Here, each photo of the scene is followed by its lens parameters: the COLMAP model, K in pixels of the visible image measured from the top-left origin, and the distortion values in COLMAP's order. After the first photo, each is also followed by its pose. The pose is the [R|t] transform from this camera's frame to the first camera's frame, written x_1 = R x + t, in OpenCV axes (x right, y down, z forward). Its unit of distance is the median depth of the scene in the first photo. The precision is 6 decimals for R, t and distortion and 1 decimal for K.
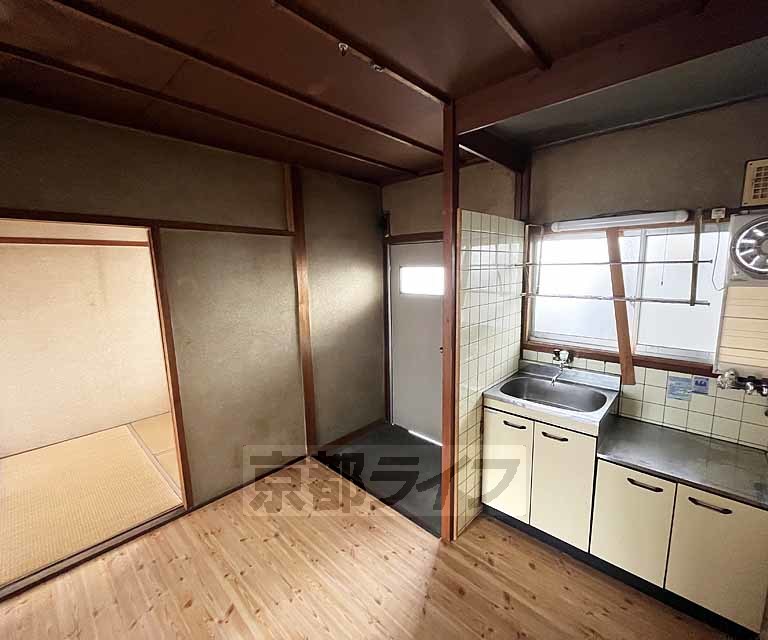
lens RADIAL K [[342.0, 0, 391.2], [0, 342.0, 317.1], [0, 0, 1]] dist [-0.009263, 0.000046]
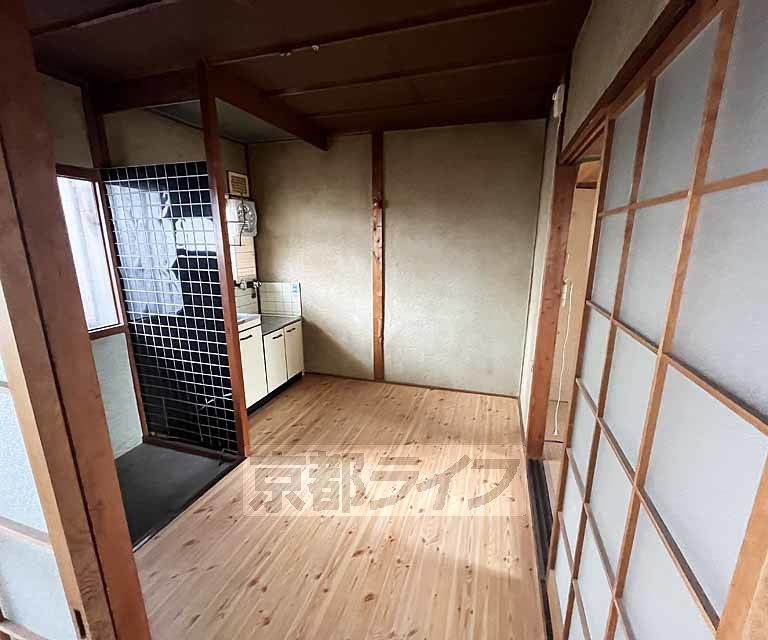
lens RADIAL K [[342.0, 0, 391.2], [0, 342.0, 317.1], [0, 0, 1]] dist [-0.009263, 0.000046]
pose [[-0.427103, -0.191998, 0.883584, -1.246081], [0.131550, 0.953605, 0.270801, -0.069820], [-0.894583, 0.231895, -0.382030, 1.107795]]
